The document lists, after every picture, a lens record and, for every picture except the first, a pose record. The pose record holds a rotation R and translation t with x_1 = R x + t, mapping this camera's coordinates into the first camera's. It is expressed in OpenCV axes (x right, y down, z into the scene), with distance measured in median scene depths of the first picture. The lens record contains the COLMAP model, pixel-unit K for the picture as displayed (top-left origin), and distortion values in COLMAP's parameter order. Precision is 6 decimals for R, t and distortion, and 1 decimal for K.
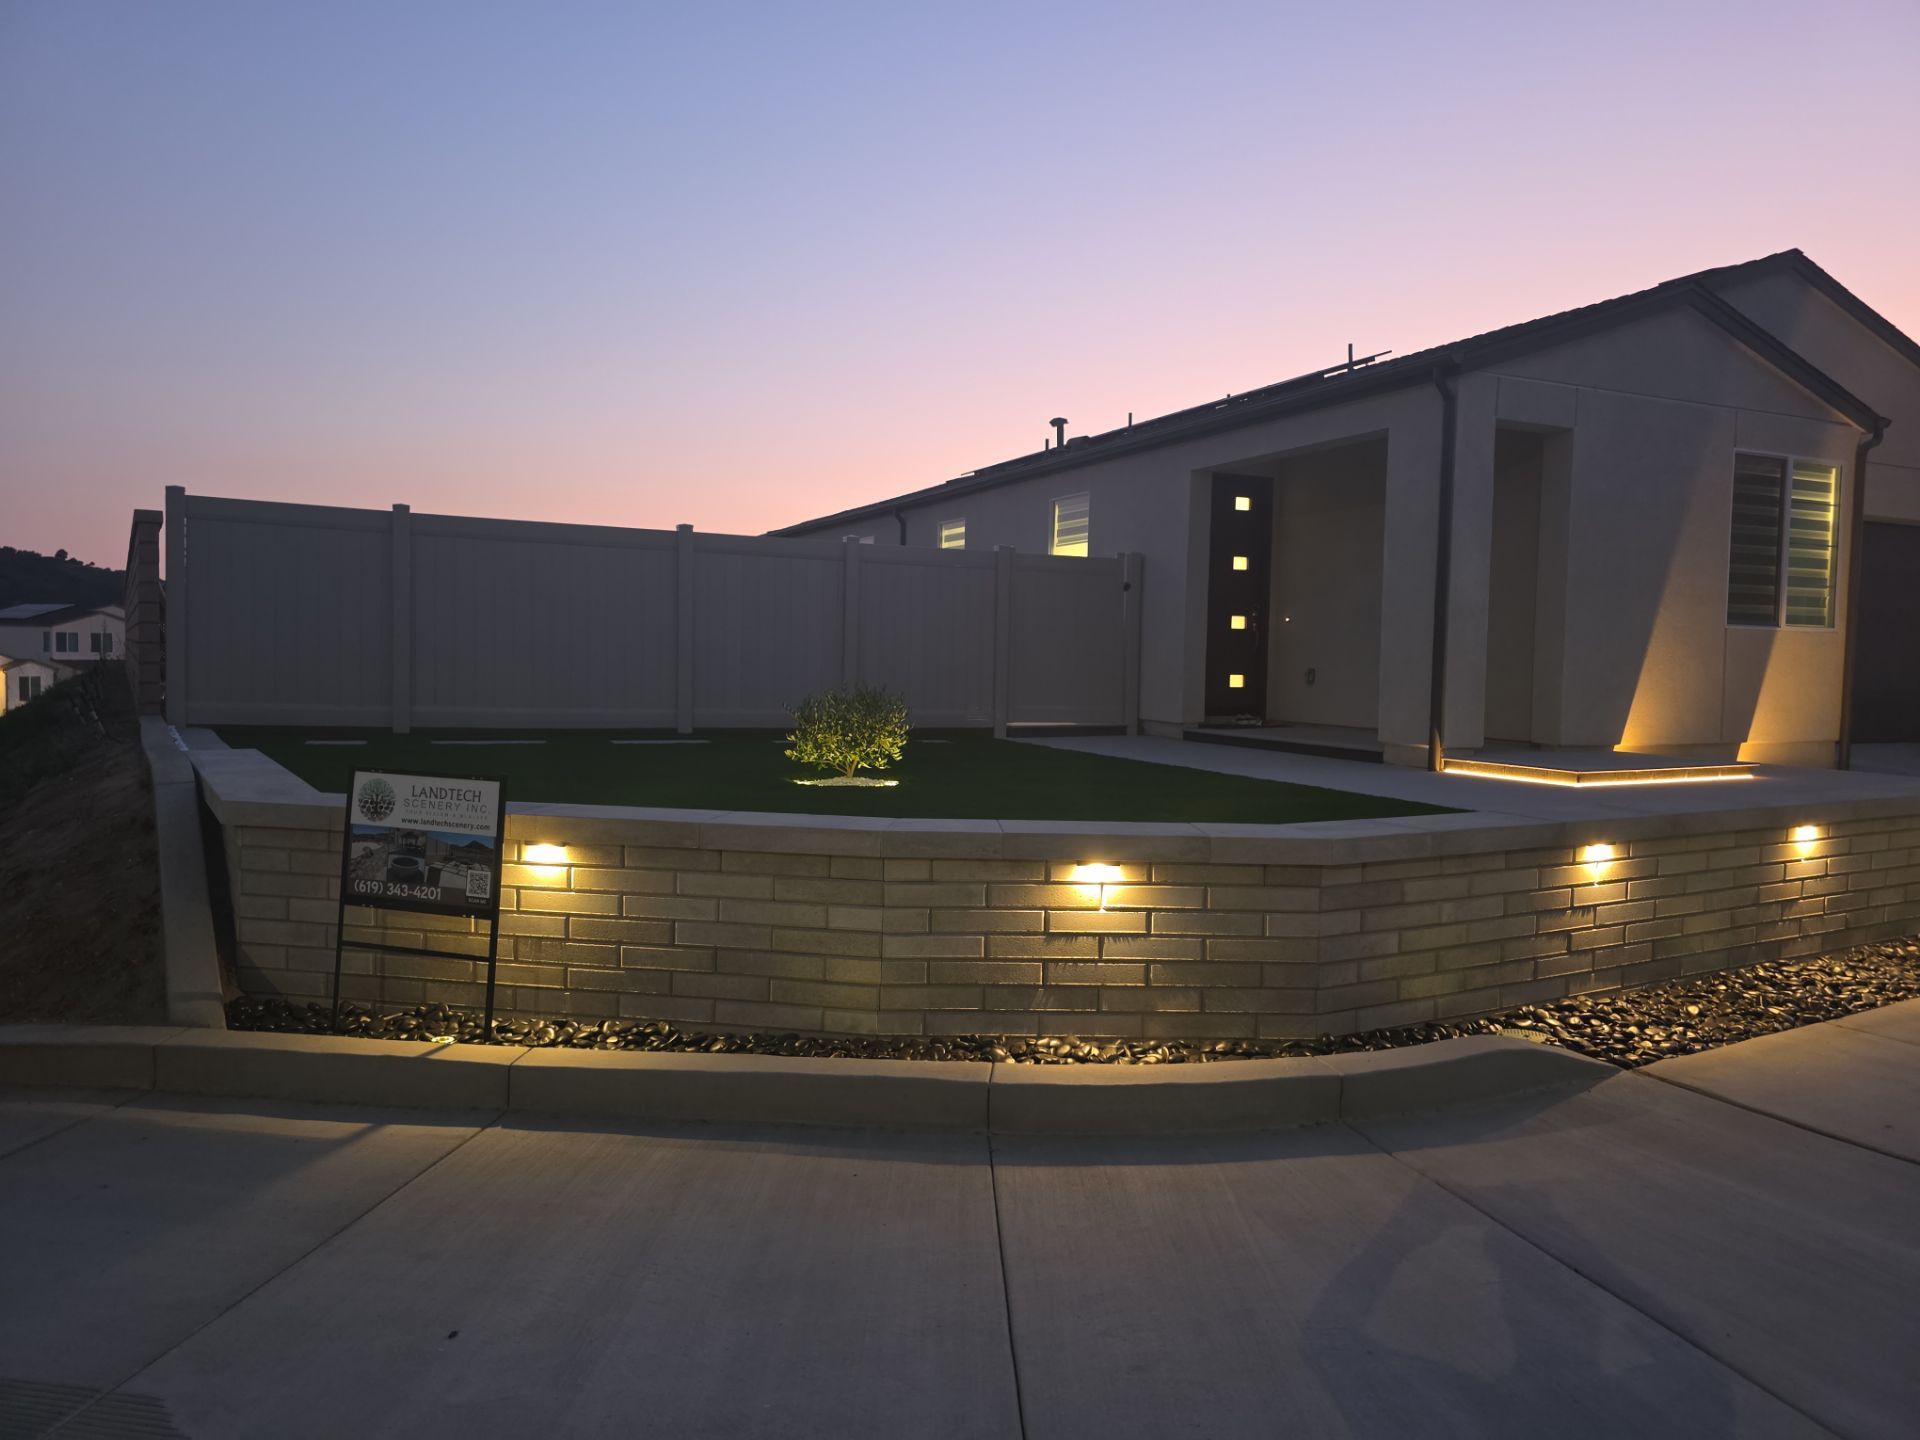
lens RADIAL K [[1279.6, 0, 956.5], [0, 1279.6, 710.7], [0, 0, 1]] dist [0.062436, -0.058735]
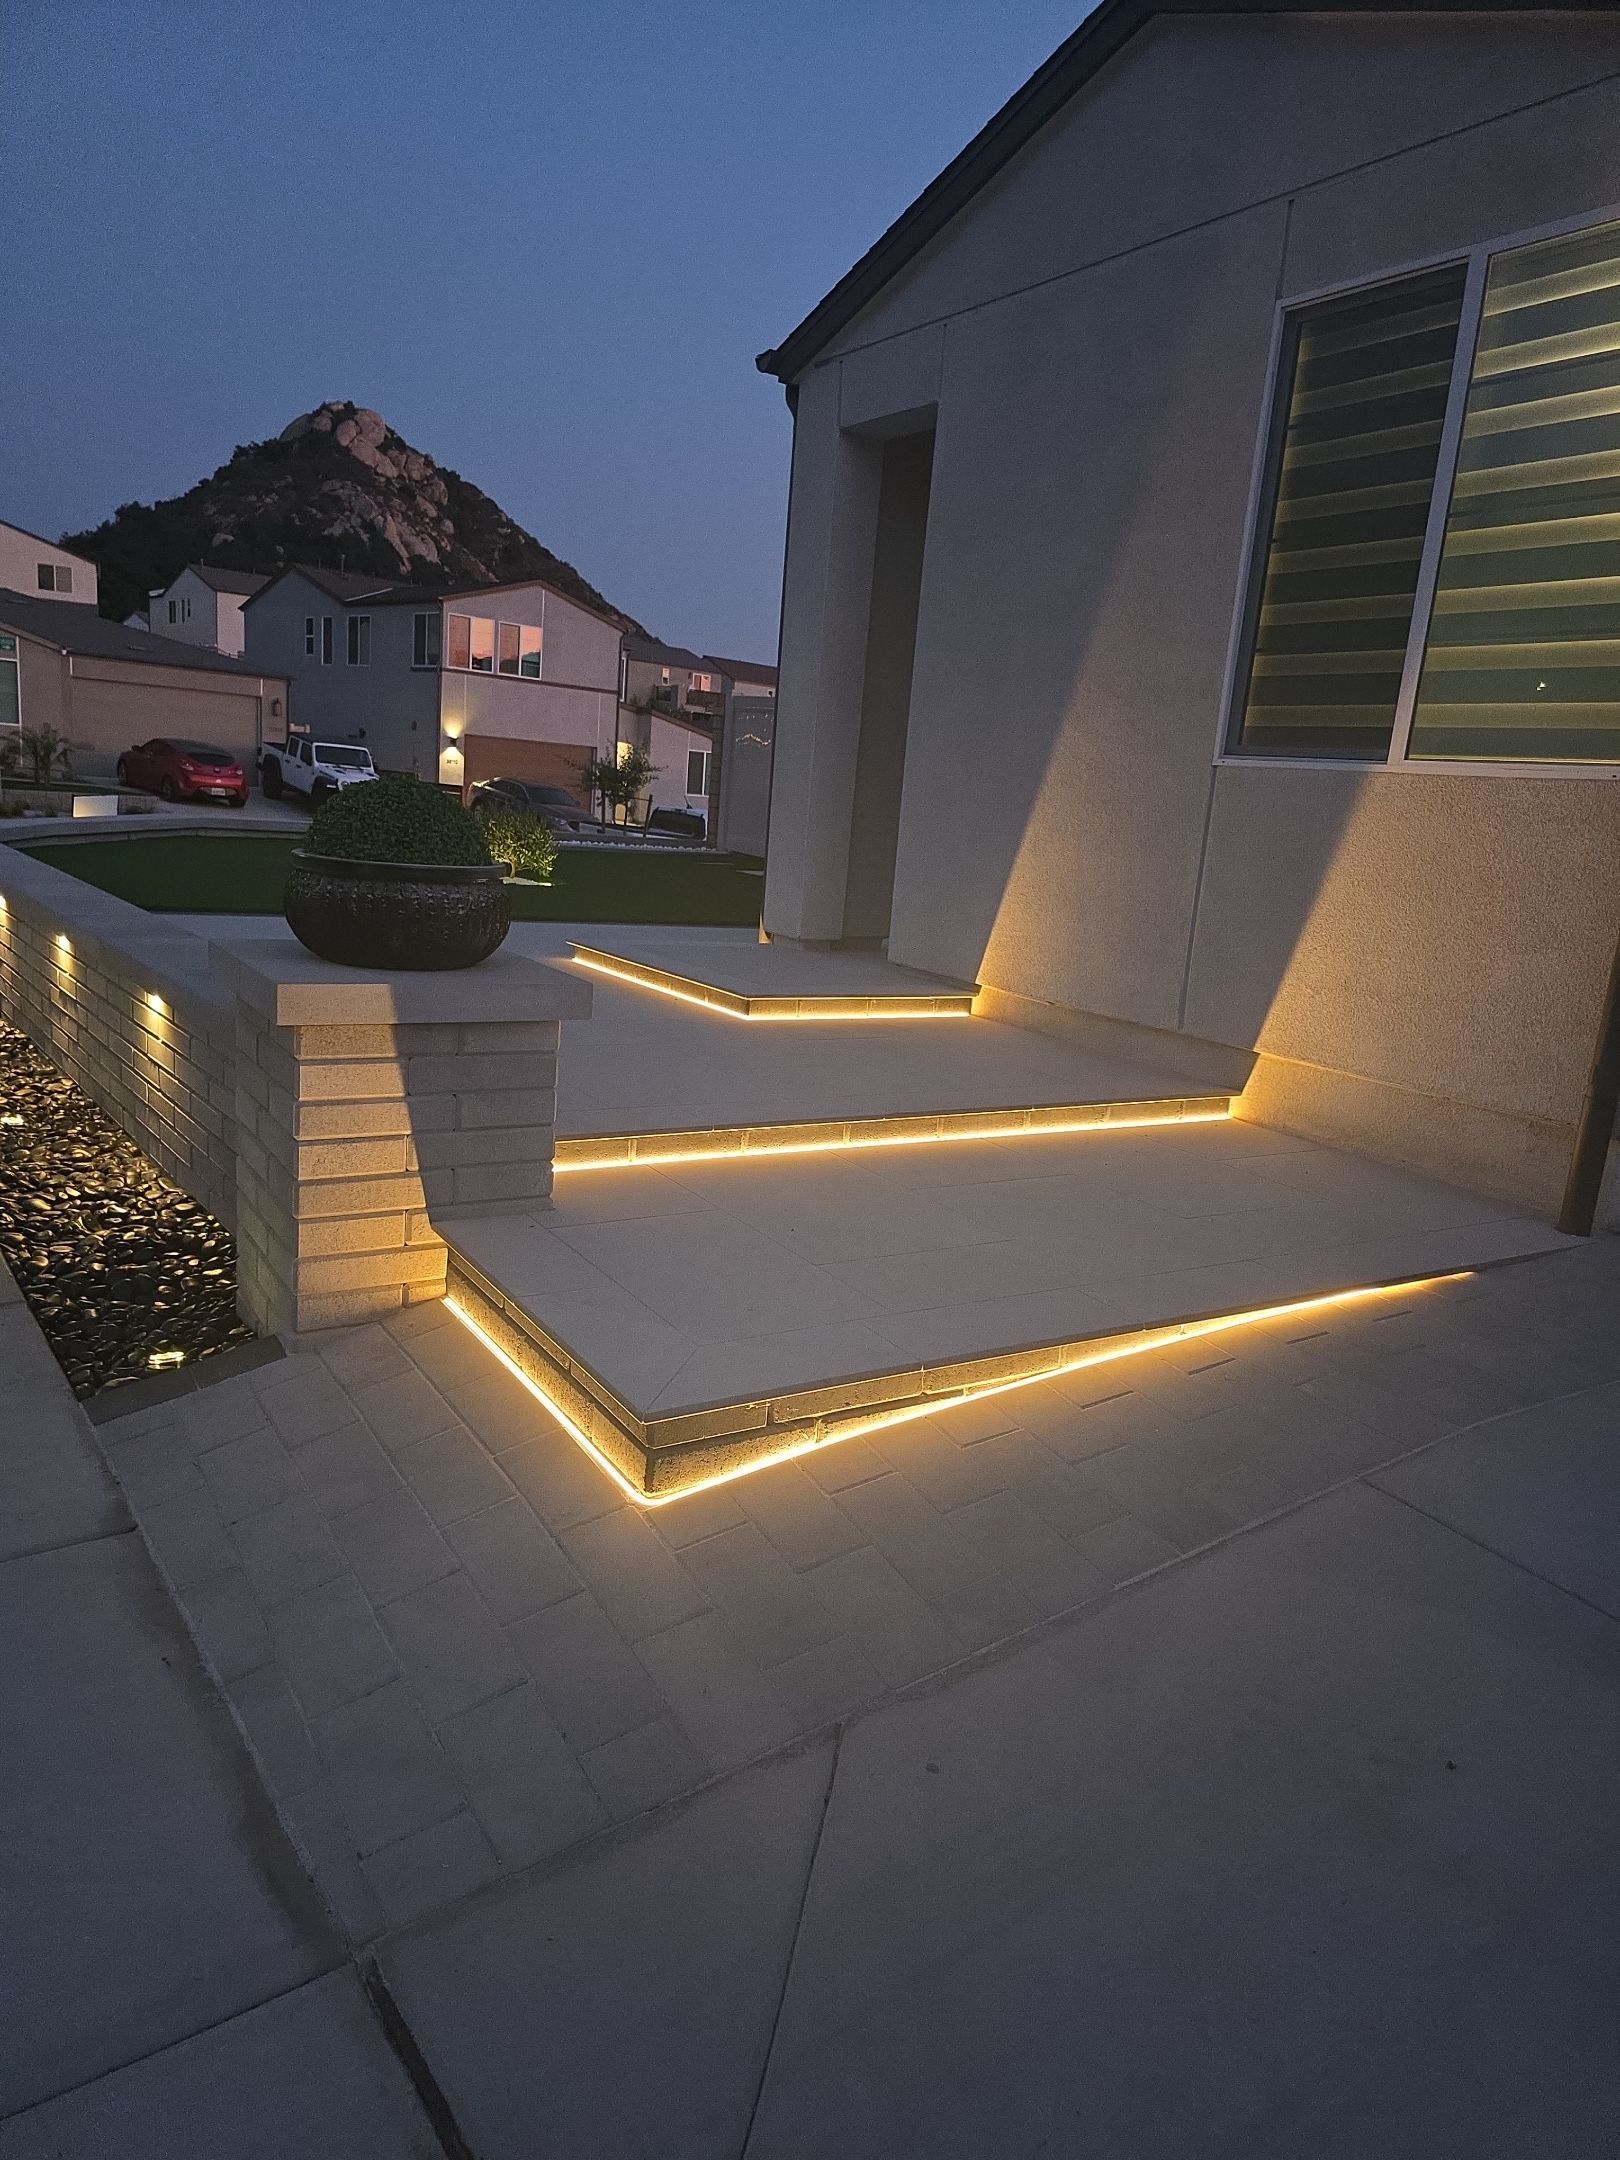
lens RADIAL K [[1439.5, 0, 825.3], [0, 1439.5, 1093.9], [0, 0, 1]] dist [0.062436, -0.058735]
pose [[0.133952, 0.198466, -0.970911, 1.030781], [-0.120597, 0.975723, 0.182812, -0.029372], [0.983623, 0.092601, 0.154634, 0.791257]]
